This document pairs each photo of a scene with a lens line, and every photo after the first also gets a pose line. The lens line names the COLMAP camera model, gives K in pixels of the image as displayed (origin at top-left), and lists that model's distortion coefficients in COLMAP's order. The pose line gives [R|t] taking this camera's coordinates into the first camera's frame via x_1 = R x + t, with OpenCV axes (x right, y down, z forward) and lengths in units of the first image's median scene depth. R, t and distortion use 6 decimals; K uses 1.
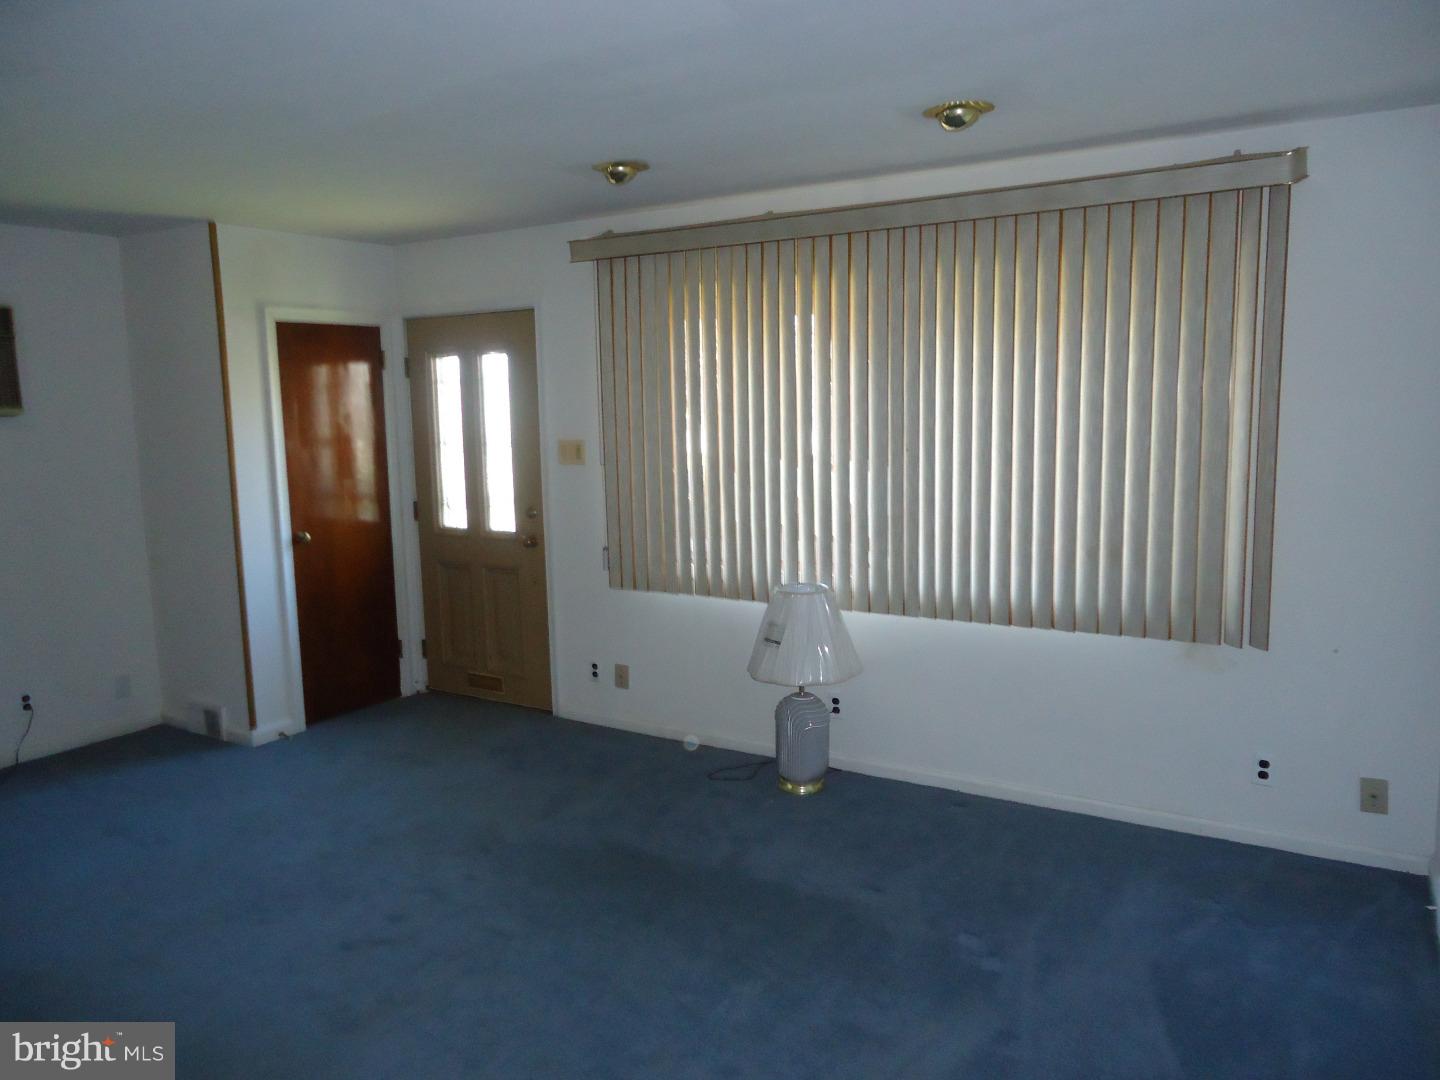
lens RADIAL K [[1051.4, 0, 722.8], [0, 1051.4, 549.2], [0, 0, 1]] dist [0.085982, -0.140874]
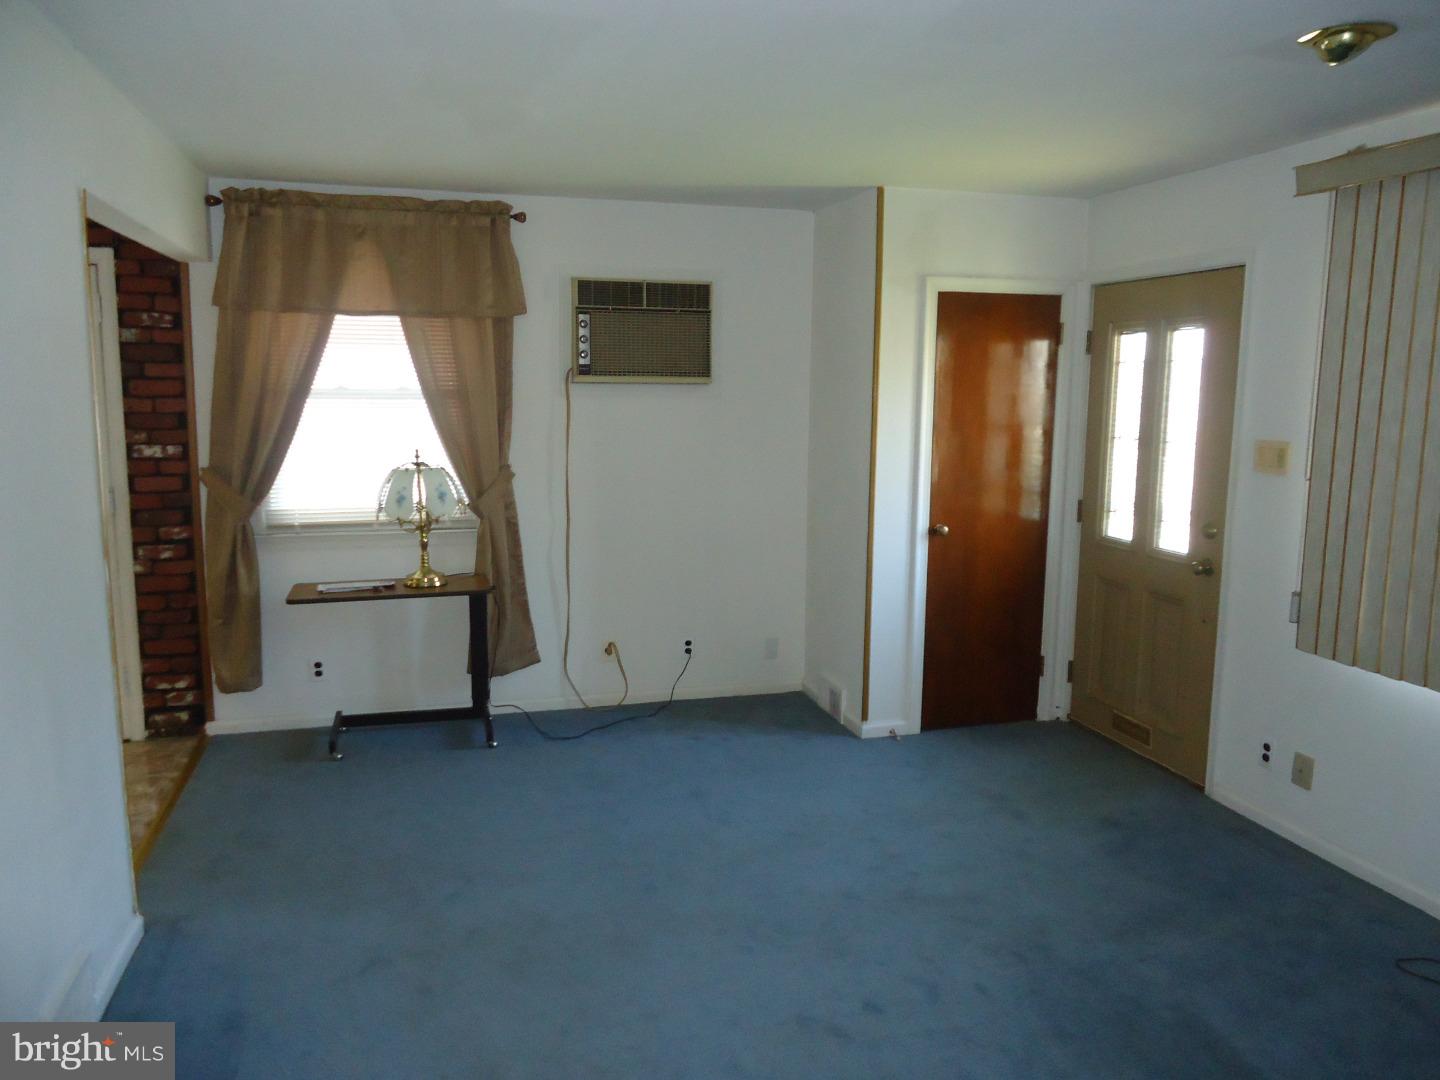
lens RADIAL K [[1051.4, 0, 722.8], [0, 1051.4, 549.2], [0, 0, 1]] dist [0.085982, -0.140874]
pose [[0.756467, 0.134282, -0.640098, 0.049962], [-0.127402, 0.990202, 0.057165, -0.021082], [0.641503, 0.038306, 0.766164, 0.174066]]
